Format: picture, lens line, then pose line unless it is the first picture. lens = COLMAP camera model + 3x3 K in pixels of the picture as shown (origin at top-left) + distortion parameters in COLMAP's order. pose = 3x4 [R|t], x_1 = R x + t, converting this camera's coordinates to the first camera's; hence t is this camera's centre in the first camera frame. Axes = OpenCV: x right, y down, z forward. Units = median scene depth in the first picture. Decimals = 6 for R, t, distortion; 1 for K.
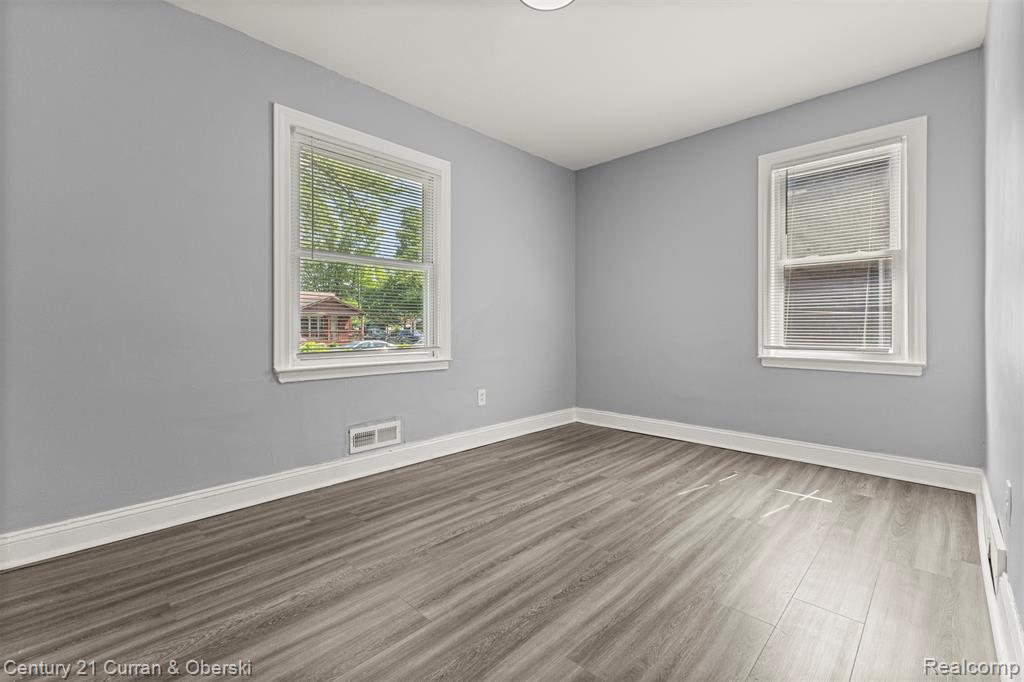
lens RADIAL K [[445.5, 0, 511.4], [0, 445.5, 332.4], [0, 0, 1]] dist [0.012603, 0.000145]
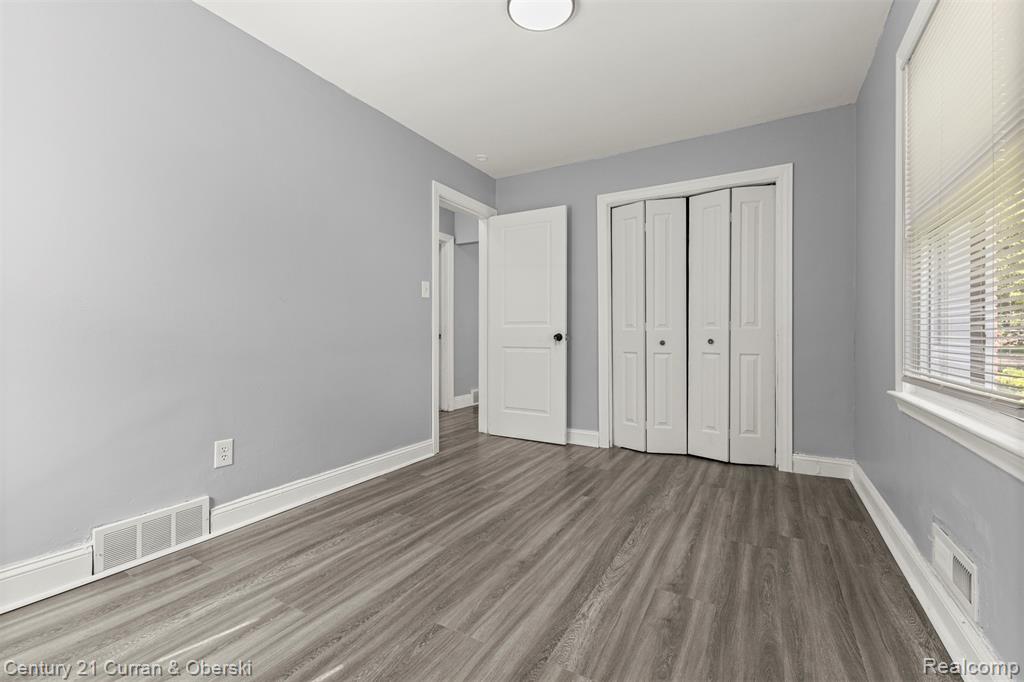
lens RADIAL K [[445.5, 0, 512.4], [0, 445.5, 337.0], [0, 0, 1]] dist [0.012603, 0.000145]
pose [[-0.968409, -0.001702, -0.249363, 0.374739], [-0.005289, 0.999892, 0.013715, -0.023105], [0.249312, 0.014601, -0.968313, 1.828930]]
